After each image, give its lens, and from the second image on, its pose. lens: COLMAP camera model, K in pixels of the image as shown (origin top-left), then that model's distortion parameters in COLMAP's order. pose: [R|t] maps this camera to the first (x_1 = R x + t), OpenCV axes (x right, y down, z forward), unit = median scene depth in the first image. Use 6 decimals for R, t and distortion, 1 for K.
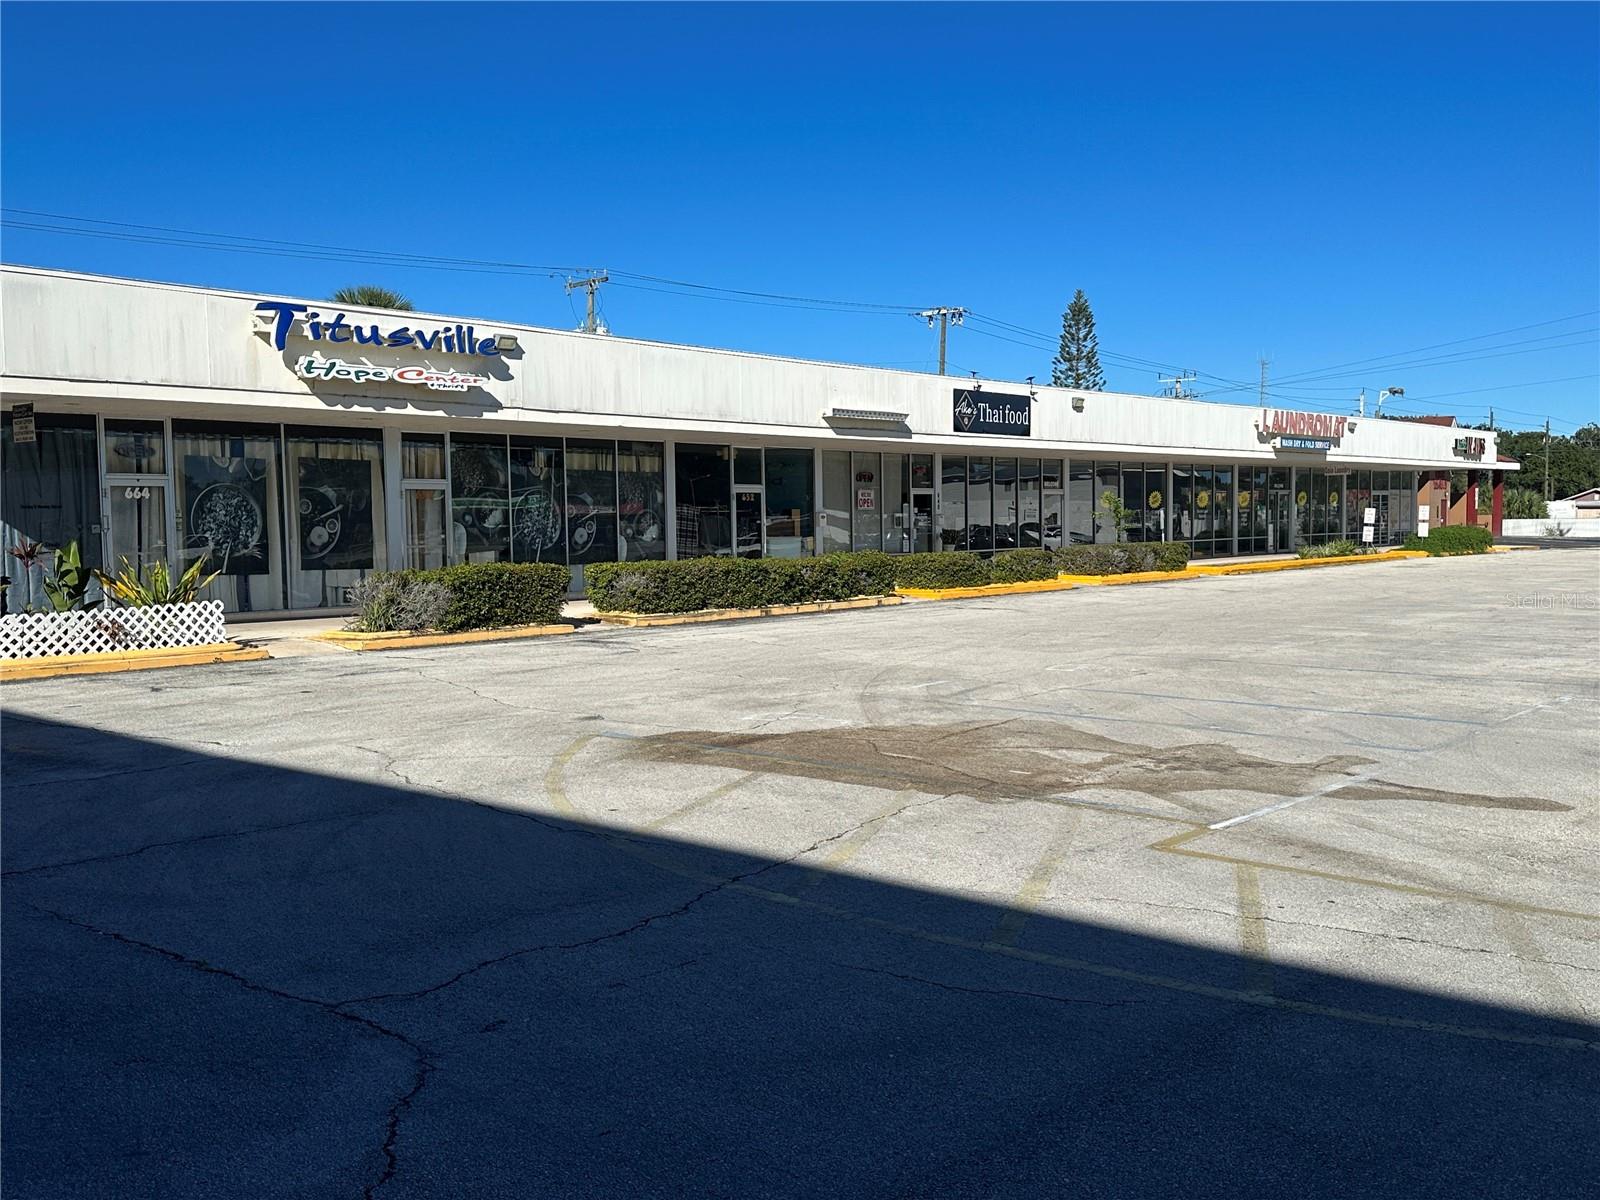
lens RADIAL K [[1459.4, 0, 817.8], [0, 1459.4, 620.6], [0, 0, 1]] dist [0.071306, 0.000000]
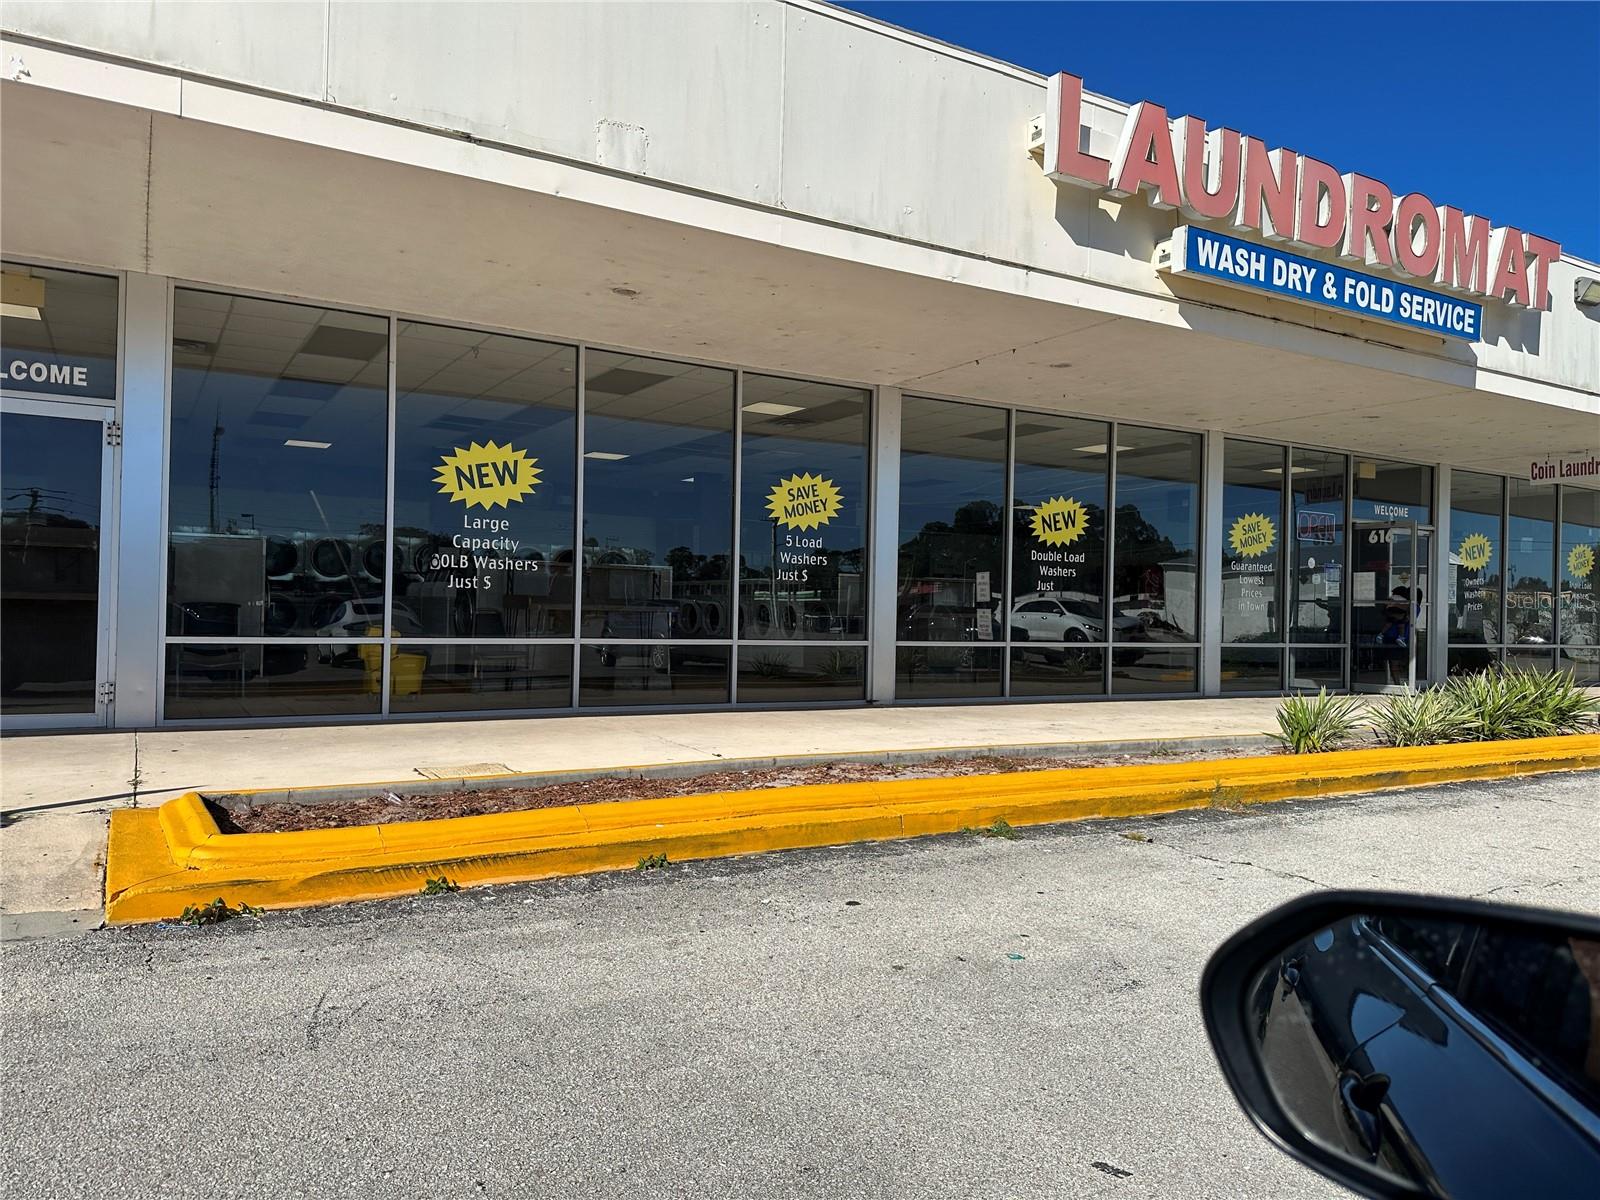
lens RADIAL K [[1220.0, 0, 804.1], [0, 1220.0, 601.3], [0, 0, 1]] dist [0.015382, 0.003352]
pose [[0.956951, 0.037888, -0.287767, 0.383719], [-0.059099, 0.996109, -0.065381, -0.059488], [0.284170, 0.079573, 0.955466, 0.977738]]
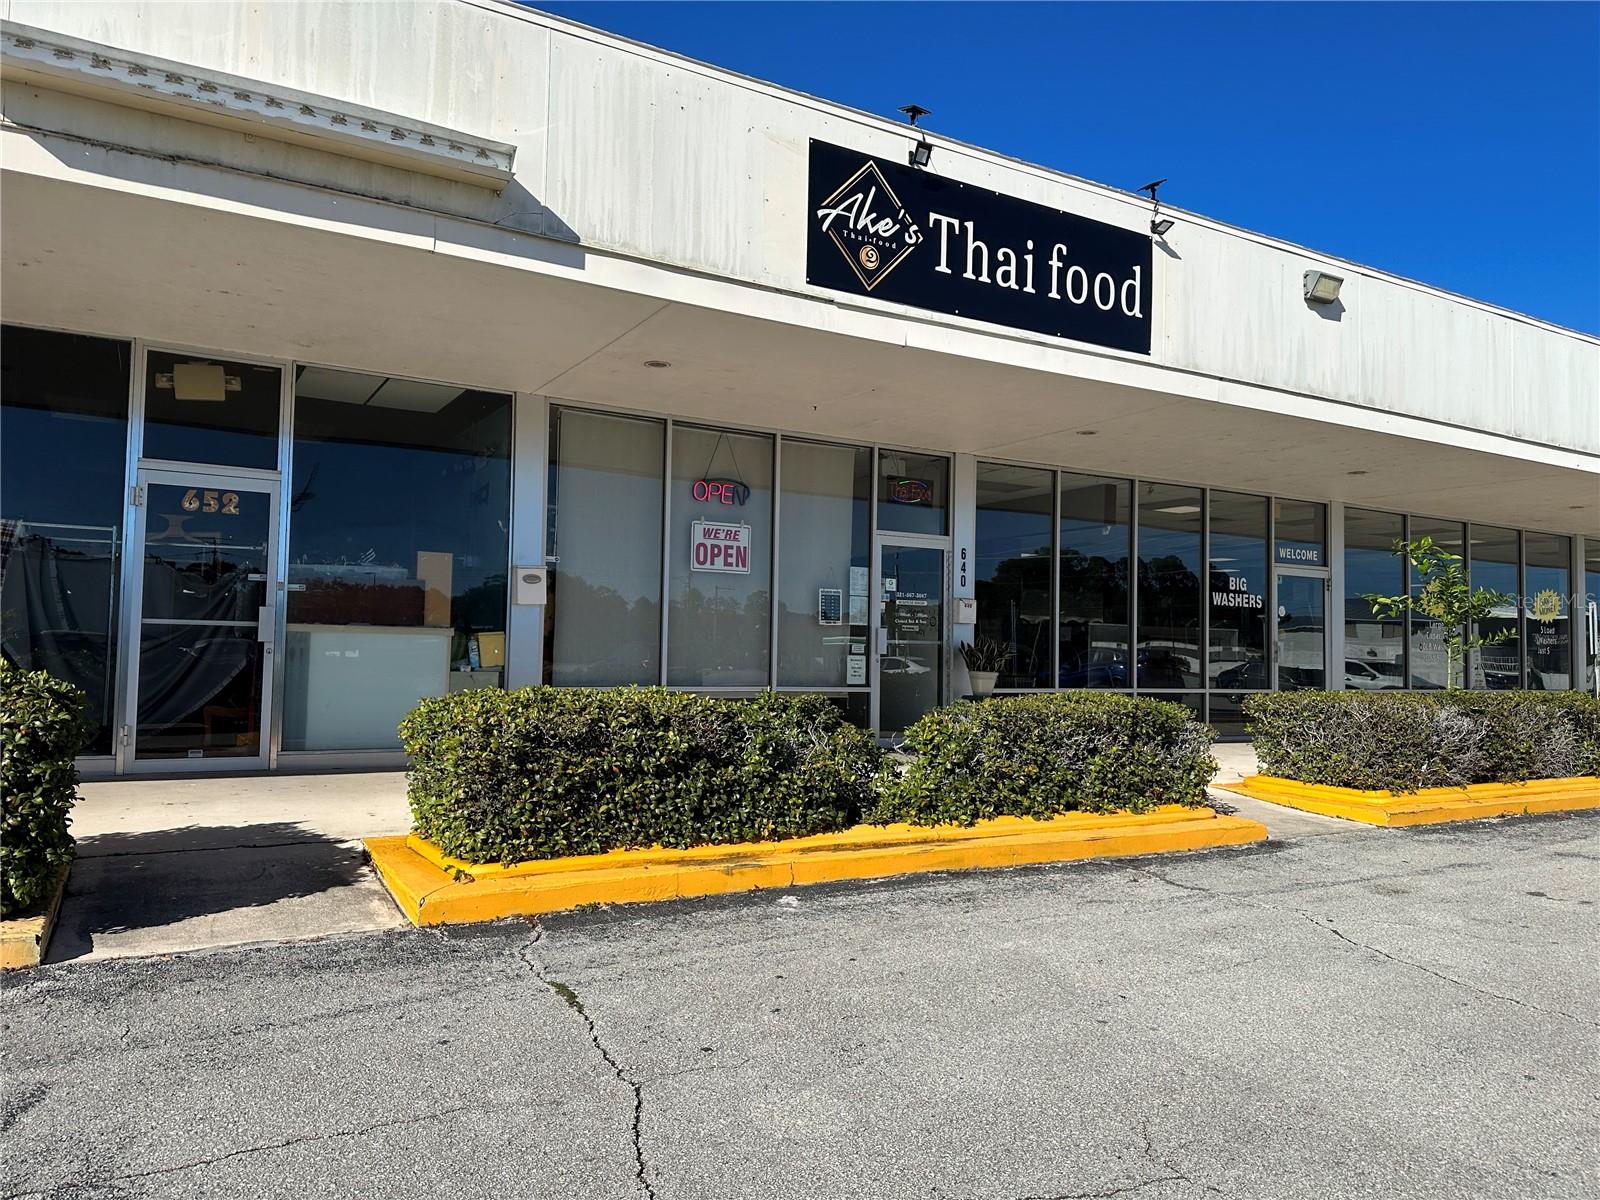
lens RADIAL K [[1130.4, 0, 800.2], [0, 1130.4, 597.2], [0, 0, 1]] dist [0.051370, -0.065263]
pose [[0.939975, 0.019918, -0.340663, 0.154216], [-0.060450, 0.992226, -0.108783, -0.036760], [0.335848, 0.122846, 0.933871, 0.707179]]
